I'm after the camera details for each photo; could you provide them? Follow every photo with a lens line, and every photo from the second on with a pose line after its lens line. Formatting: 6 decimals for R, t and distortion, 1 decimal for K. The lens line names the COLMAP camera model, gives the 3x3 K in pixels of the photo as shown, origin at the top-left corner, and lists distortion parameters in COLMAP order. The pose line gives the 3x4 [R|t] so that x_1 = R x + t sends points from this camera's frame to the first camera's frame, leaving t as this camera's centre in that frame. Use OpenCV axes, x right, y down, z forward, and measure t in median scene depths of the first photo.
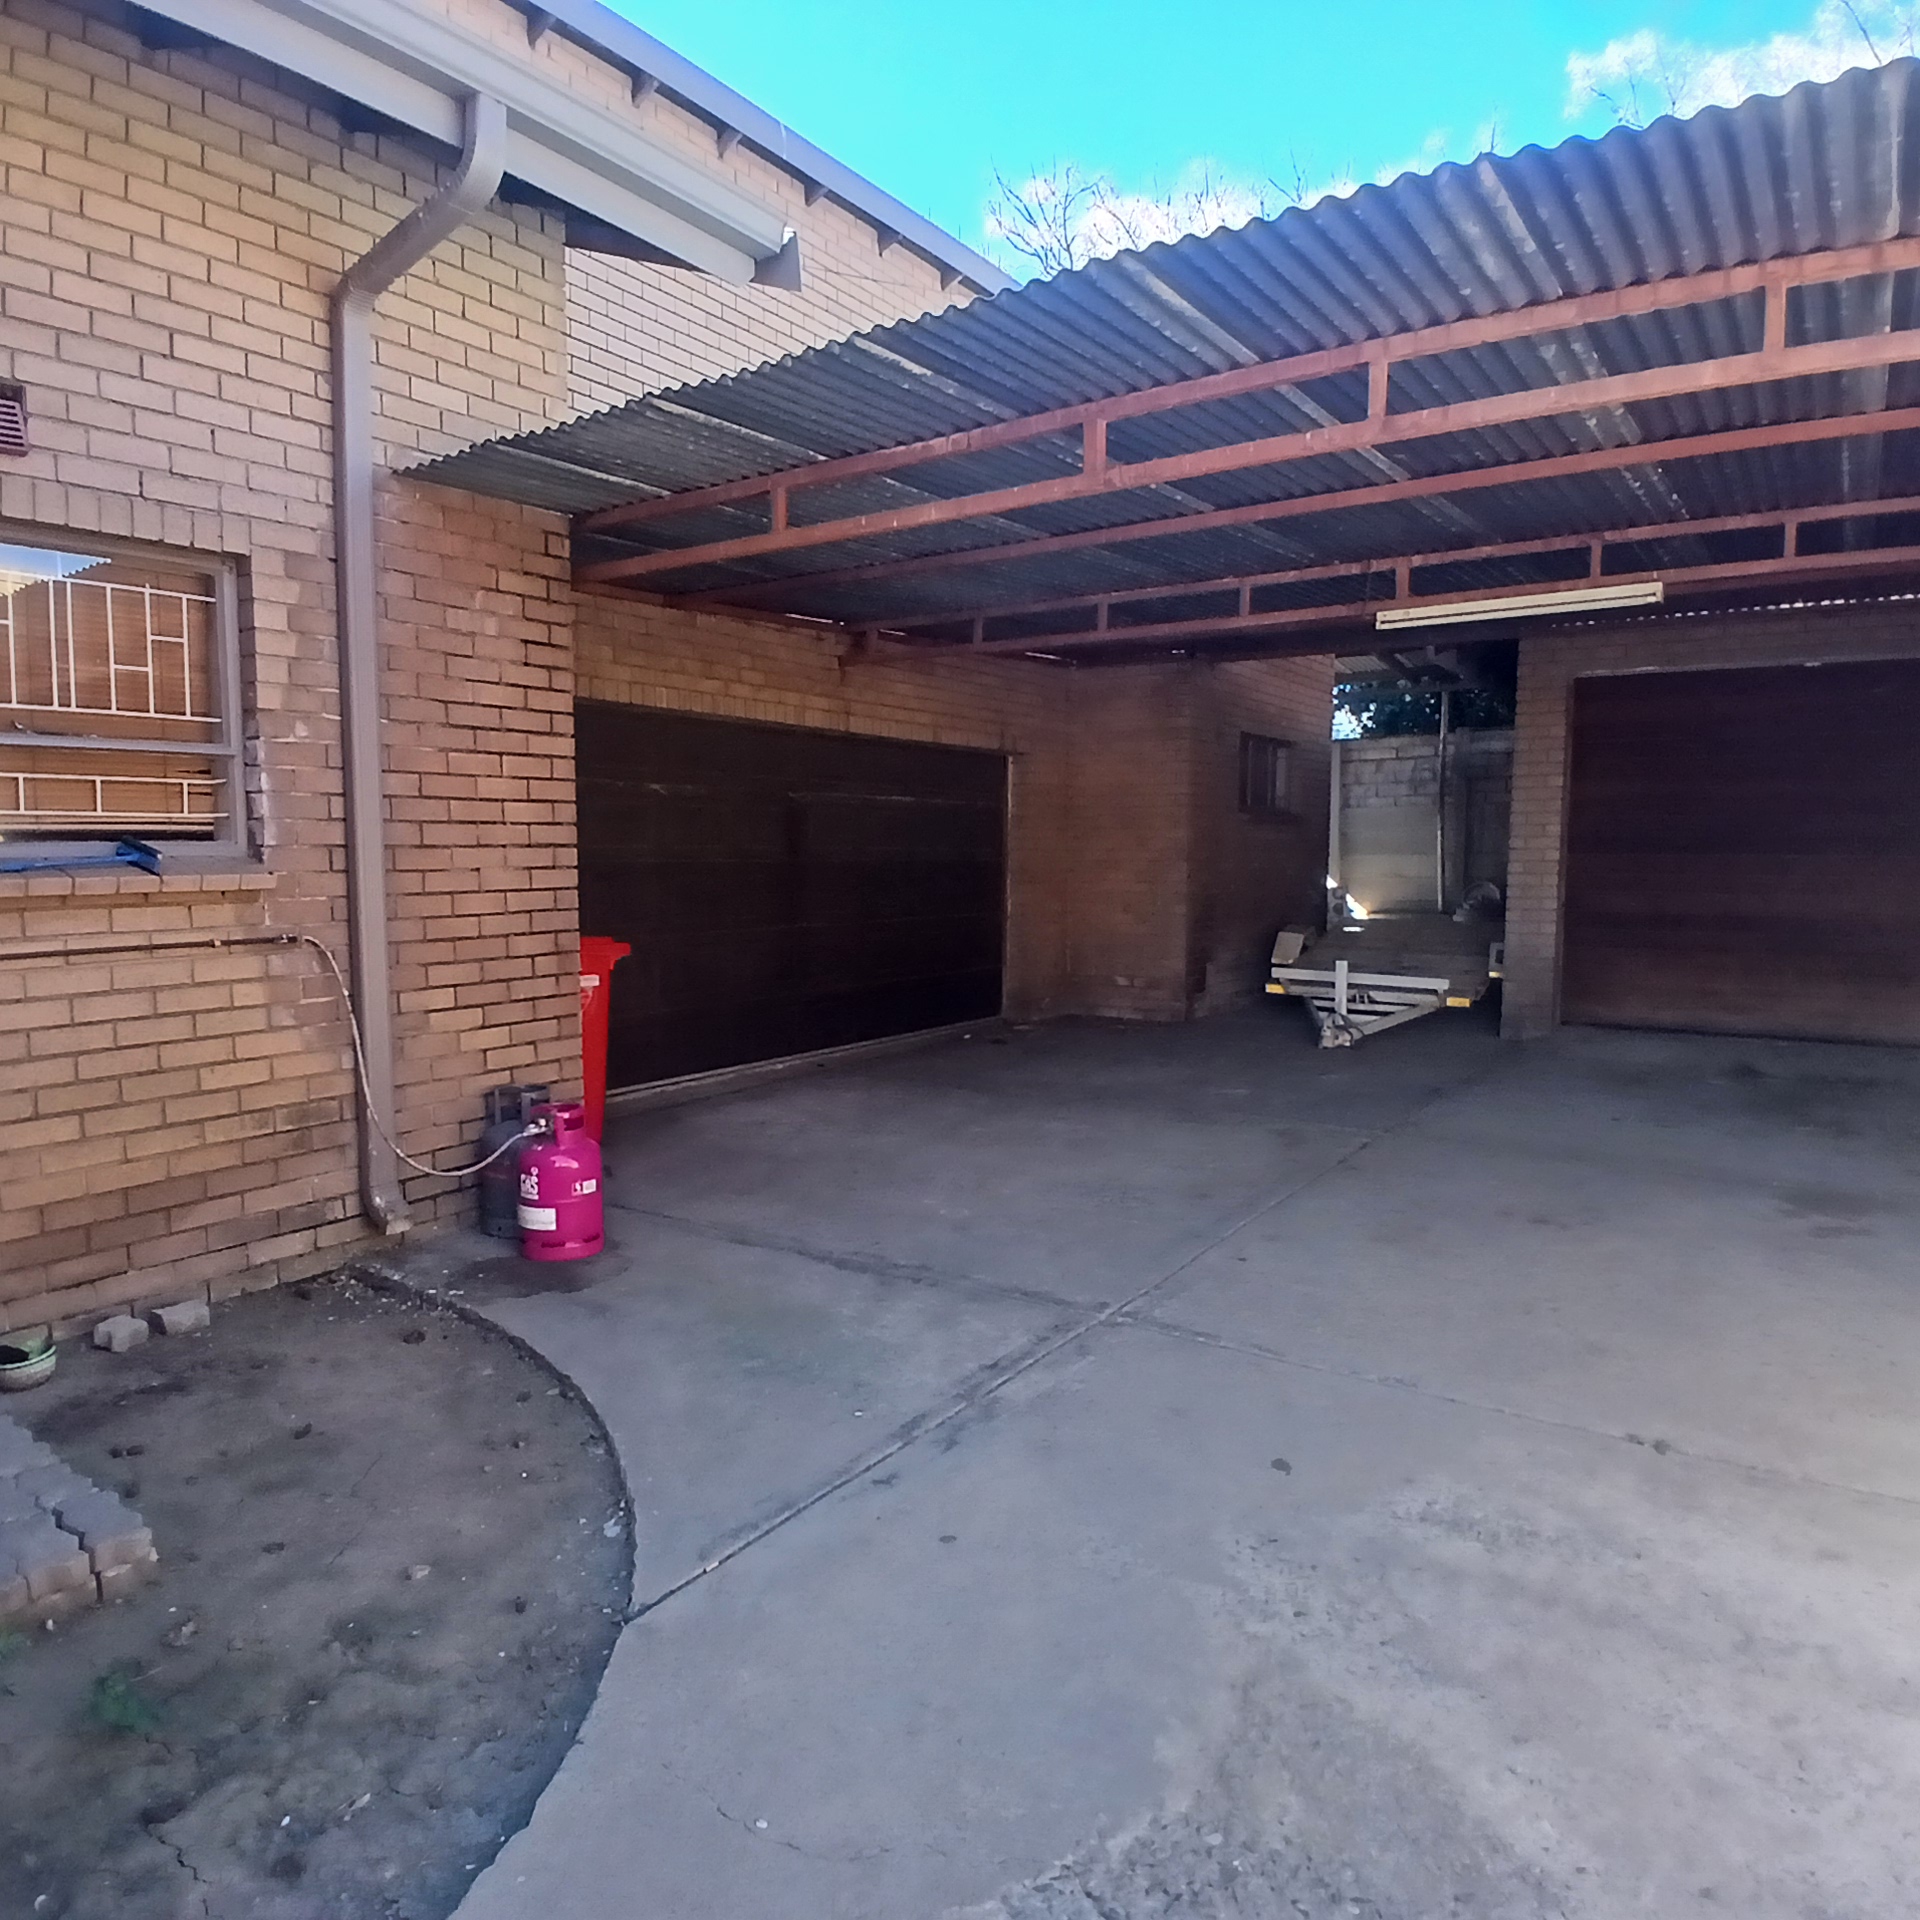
lens RADIAL K [[1272.6, 0, 966.1], [0, 1272.6, 976.2], [0, 0, 1]] dist [0.011762, -0.060146]
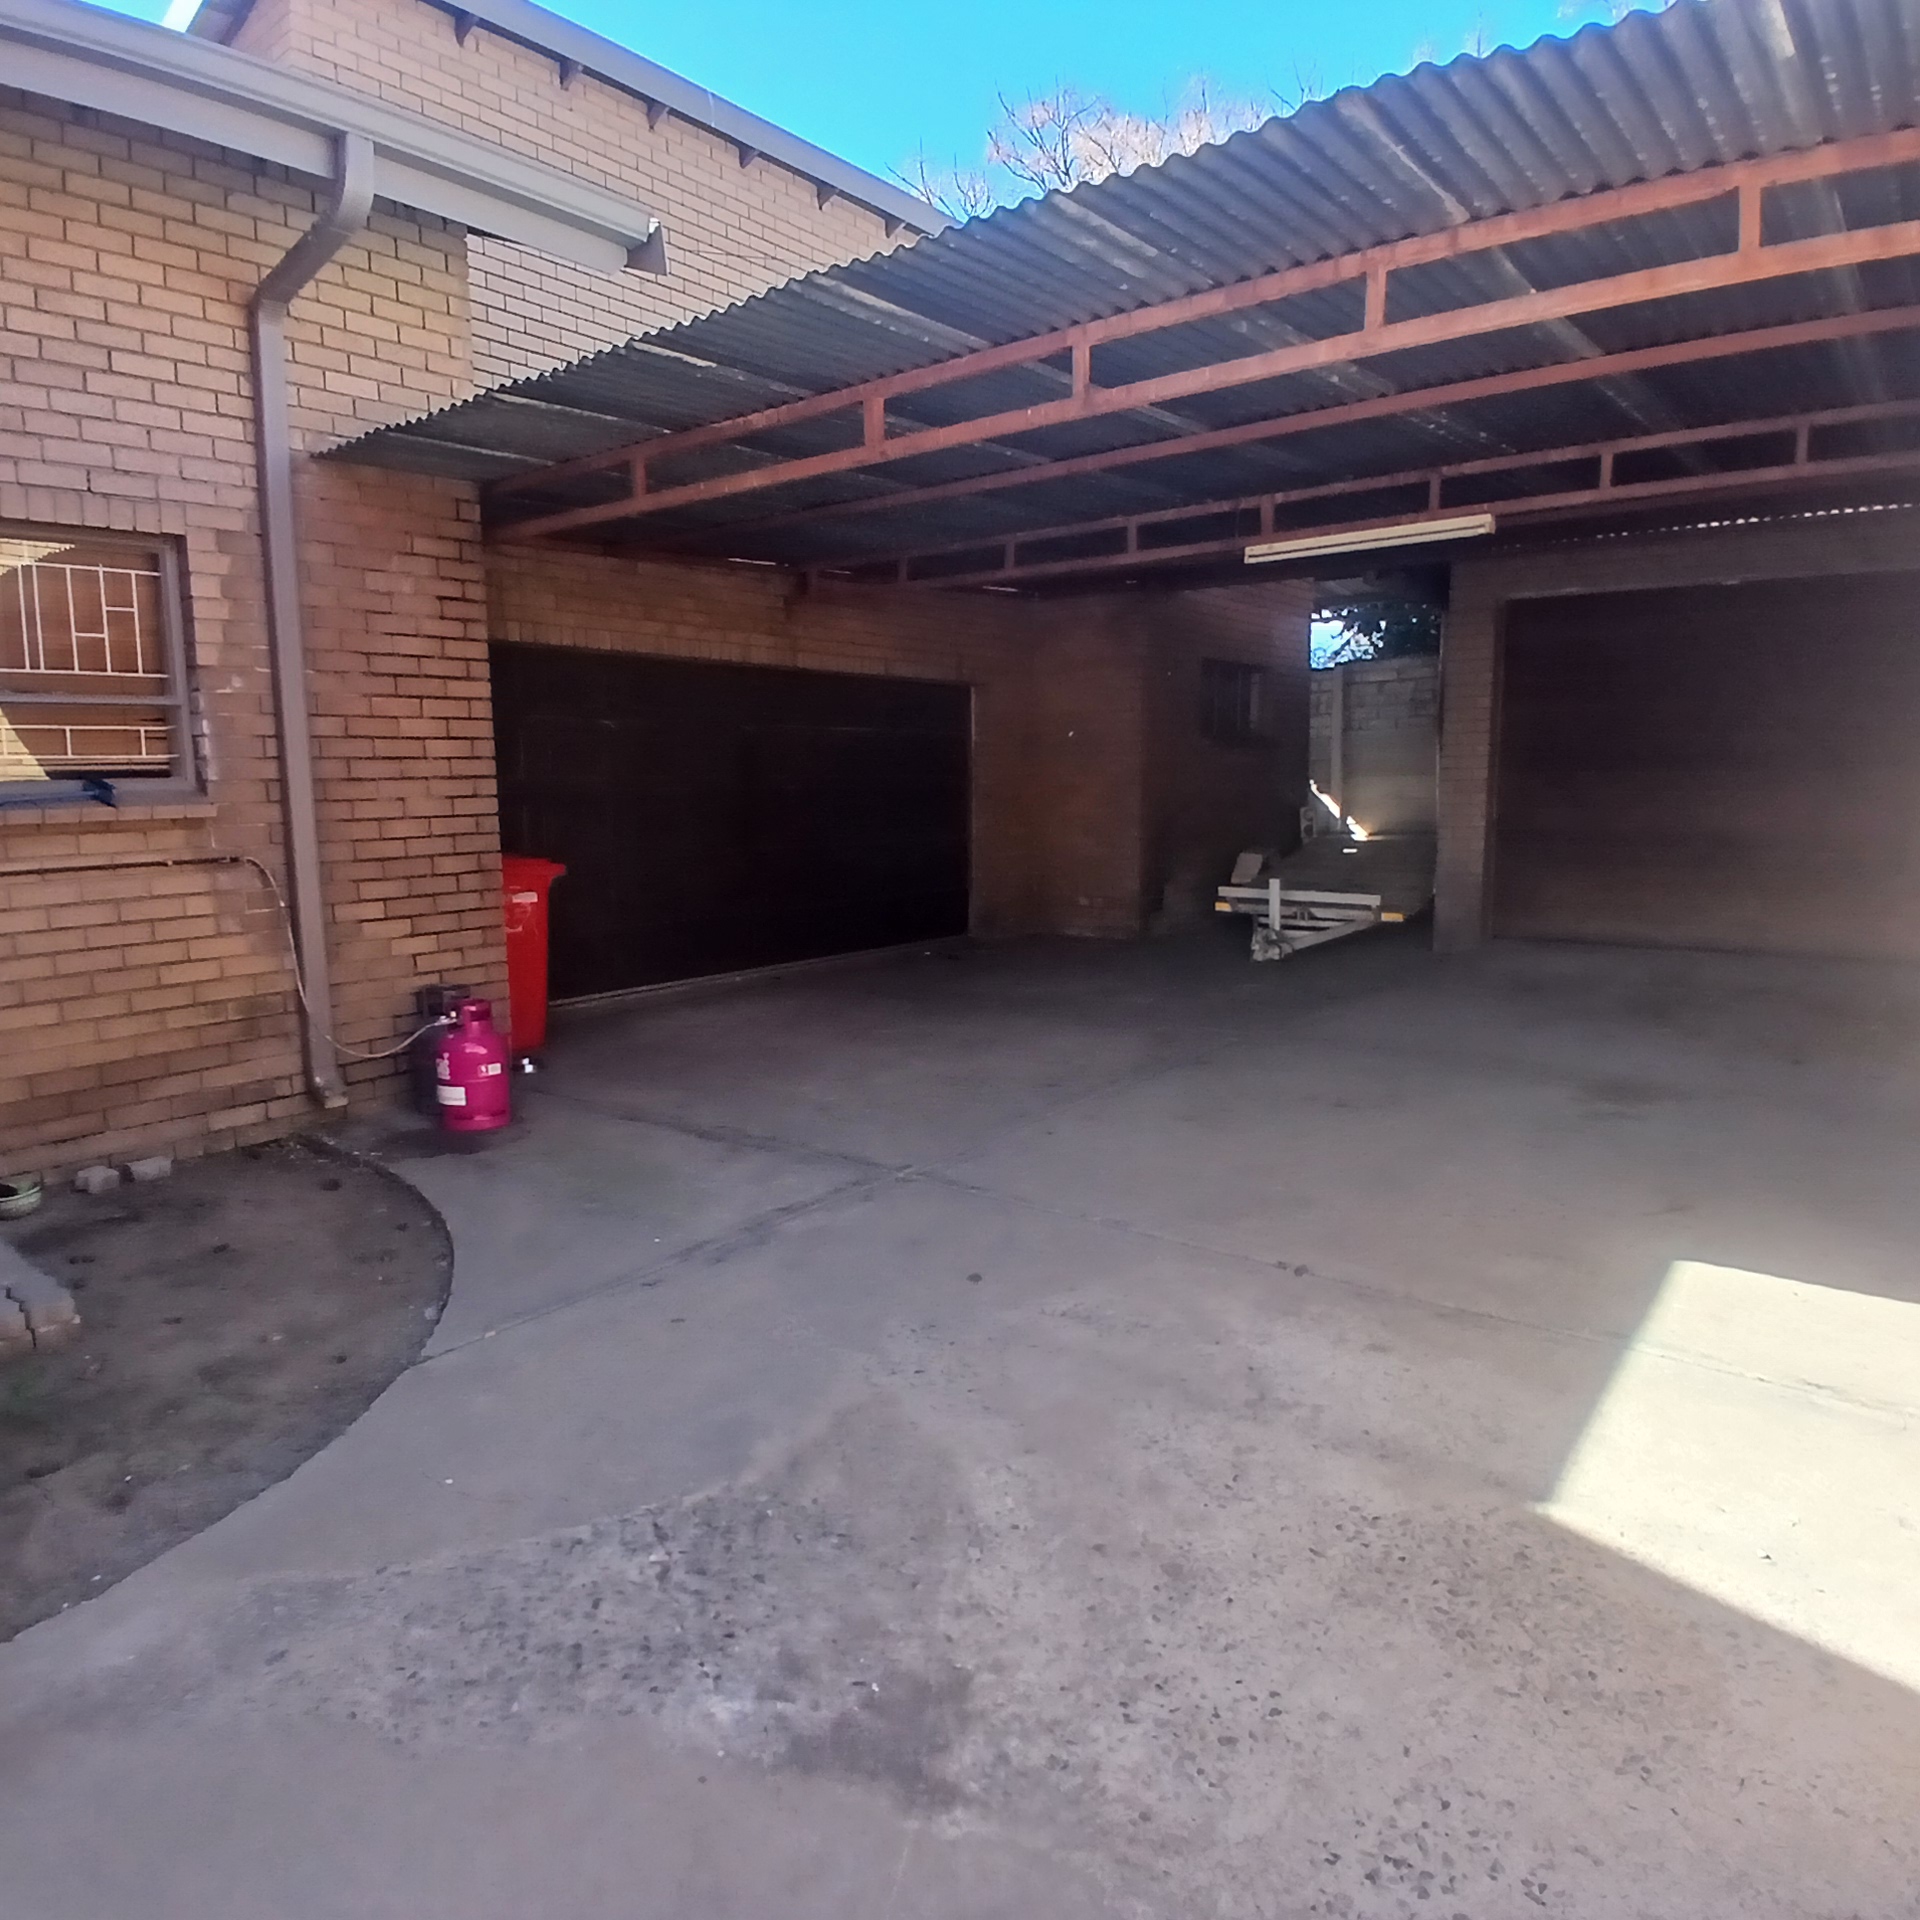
lens RADIAL K [[1271.4, 0, 954.7], [0, 1271.4, 977.7], [0, 0, 1]] dist [0.006896, -0.056999]
pose [[0.997943, -0.002892, -0.064038, 0.206804], [0.006544, 0.998359, 0.056890, 0.017286], [0.063768, -0.057192, 0.996325, -0.138627]]
